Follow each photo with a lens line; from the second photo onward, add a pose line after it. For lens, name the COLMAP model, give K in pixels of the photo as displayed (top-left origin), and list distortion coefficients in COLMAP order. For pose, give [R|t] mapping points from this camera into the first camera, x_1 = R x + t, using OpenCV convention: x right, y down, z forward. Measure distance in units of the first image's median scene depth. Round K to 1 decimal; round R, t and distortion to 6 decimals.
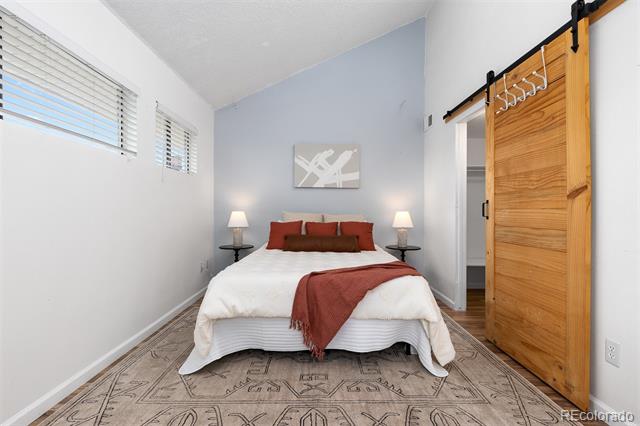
lens RADIAL K [[286.7, 0, 319.7], [0, 286.7, 211.9], [0, 0, 1]] dist [0.008406, -0.000647]
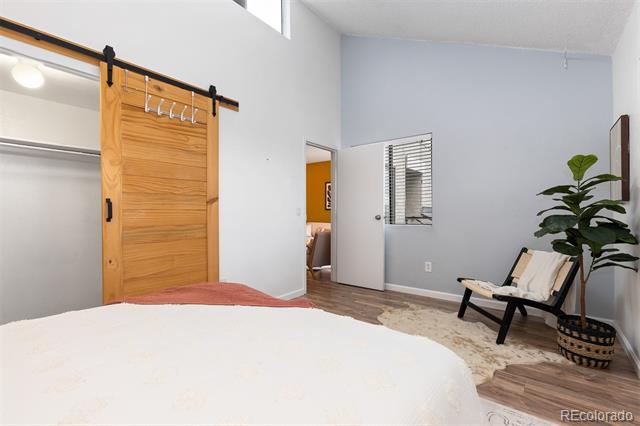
lens RADIAL K [[286.7, 0, 319.5], [0, 286.7, 212.3], [0, 0, 1]] dist [0.008406, -0.000647]
pose [[-0.787328, -0.003285, 0.616526, -0.453464], [-0.000060, 0.999986, 0.005252, -0.005735], [-0.616535, 0.004098, -0.787317, 1.420651]]
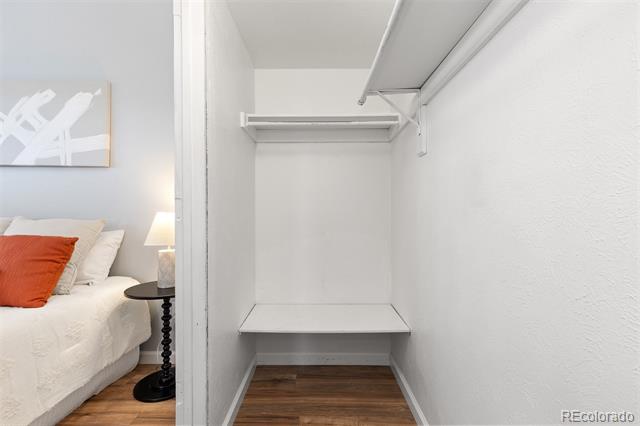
lens RADIAL K [[286.7, 0, 318.7], [0, 286.7, 214.6], [0, 0, 1]] dist [0.008406, -0.000647]
pose [[0.999890, -0.002974, -0.014537, 0.956734], [0.003077, 0.999971, 0.007021, -0.000359], [0.014516, -0.007065, 0.999870, 0.909865]]
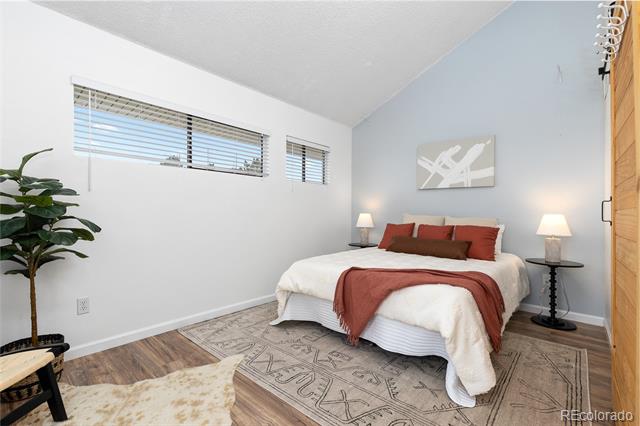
lens RADIAL K [[286.7, 0, 319.9], [0, 286.7, 213.2], [0, 0, 1]] dist [0.008406, -0.000647]
pose [[0.747447, -0.000784, -0.664321, 0.582340], [-0.002871, 0.999986, -0.004411, 0.003035], [0.664315, 0.005205, 0.747434, 0.061396]]
